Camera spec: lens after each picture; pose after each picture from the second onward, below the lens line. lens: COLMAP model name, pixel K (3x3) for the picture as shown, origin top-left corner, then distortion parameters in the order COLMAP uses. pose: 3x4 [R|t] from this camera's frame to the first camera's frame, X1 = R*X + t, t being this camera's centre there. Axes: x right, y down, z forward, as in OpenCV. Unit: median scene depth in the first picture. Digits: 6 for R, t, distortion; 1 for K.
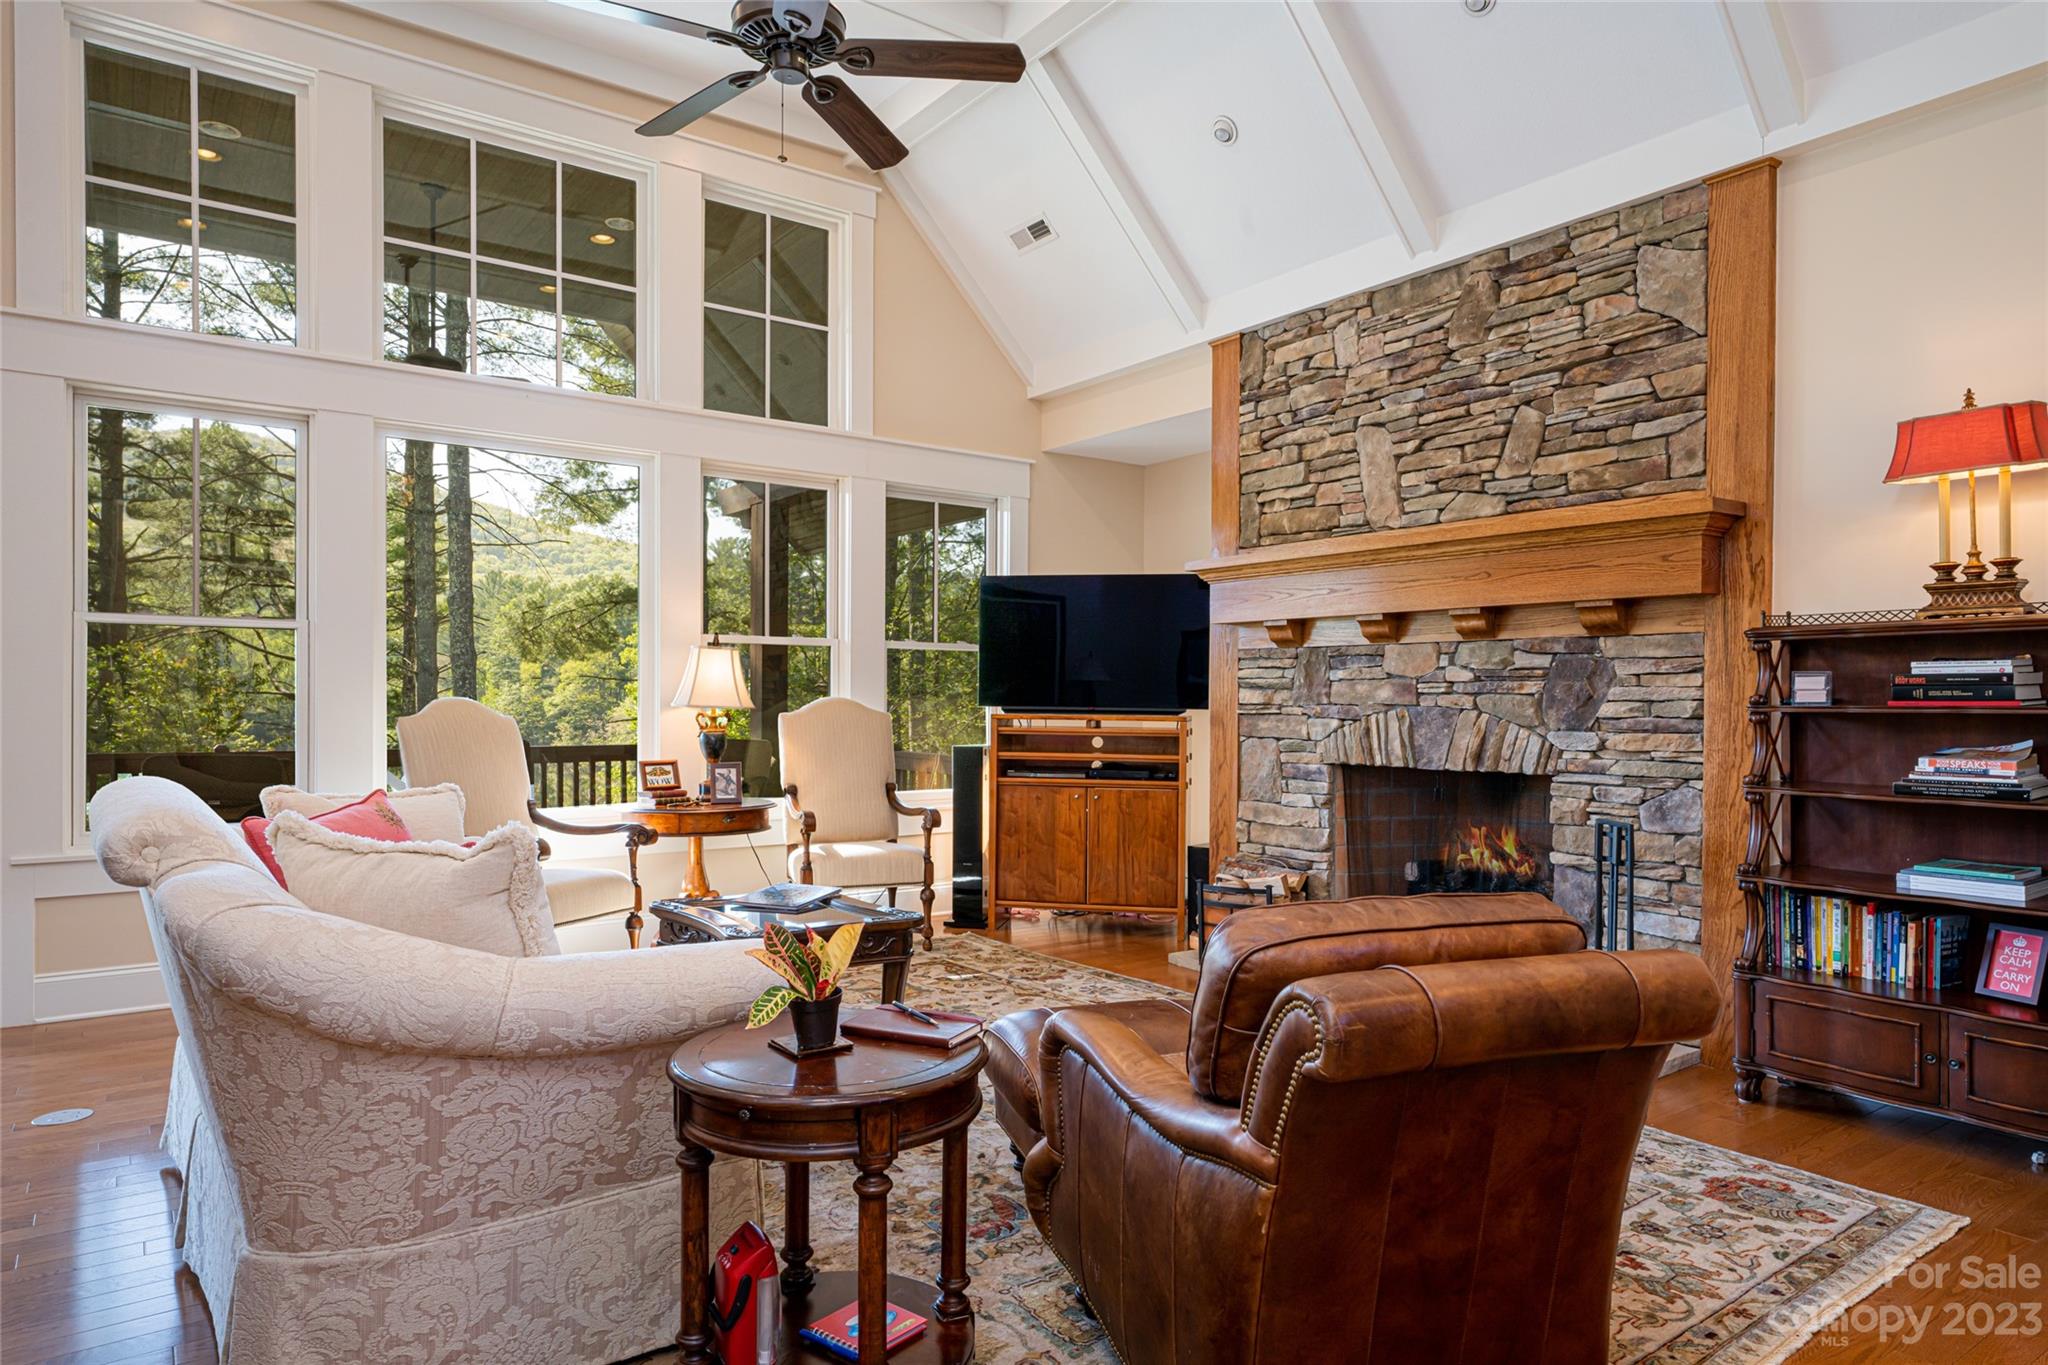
lens RADIAL K [[1222.8, 0, 1024.5], [0, 1222.8, 707.6], [0, 0, 1]] dist [0.008387, 0.000093]
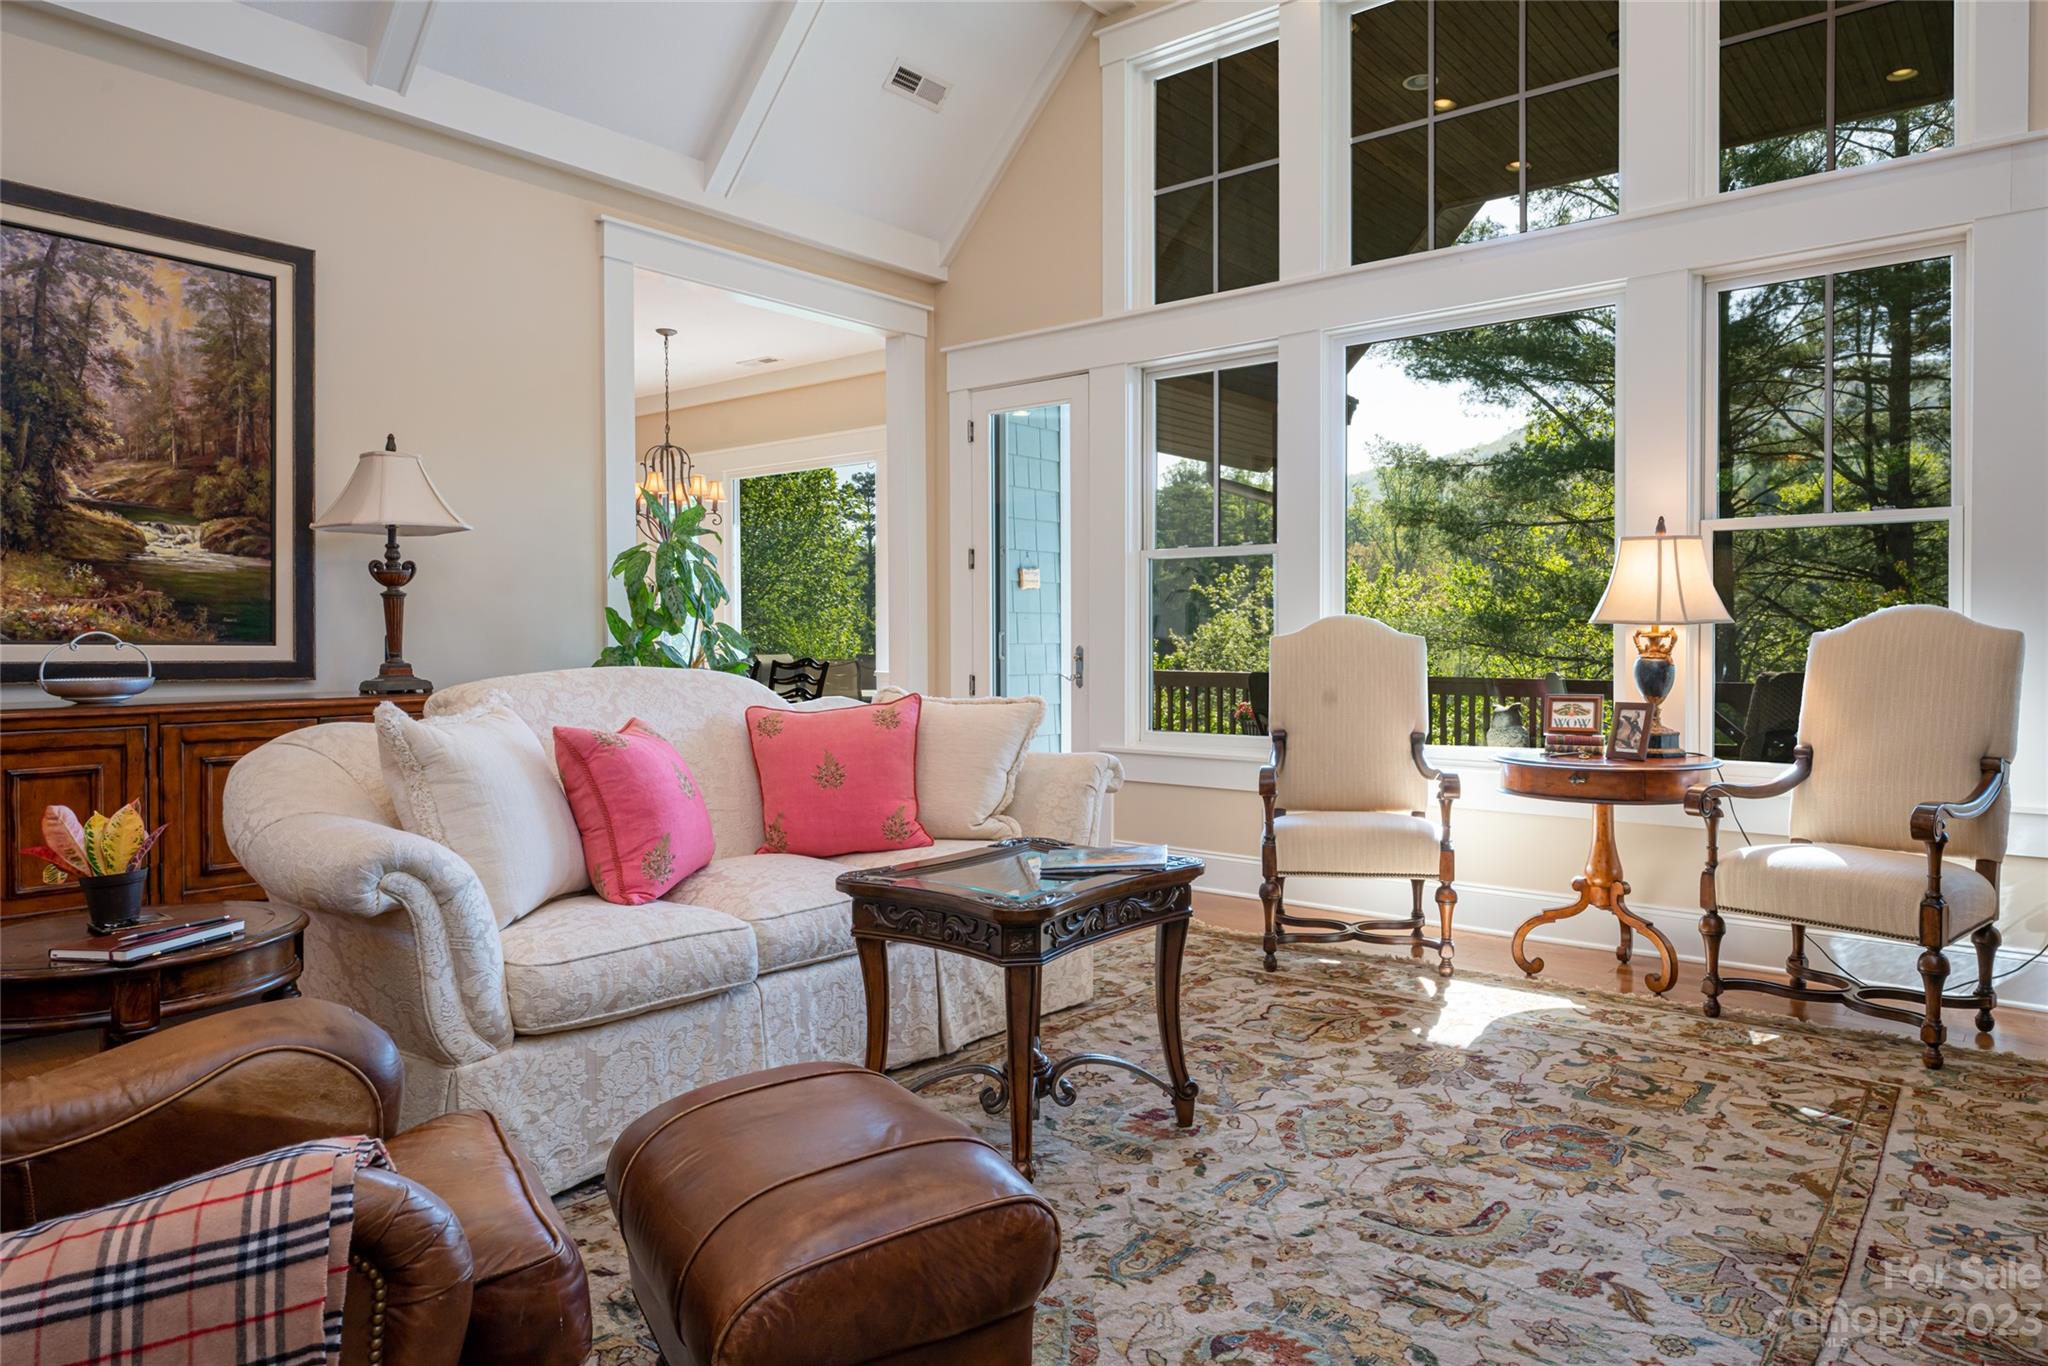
lens RADIAL K [[1281.1, 0, 1117.3], [0, 1281.1, 655.9], [0, 0, 1]] dist [0.000477, 0.003013]
pose [[0.287335, 0.008160, -0.957796, 0.408126], [-0.003244, 0.999966, 0.007547, 0.016140], [0.957825, 0.000938, 0.287351, 0.563854]]
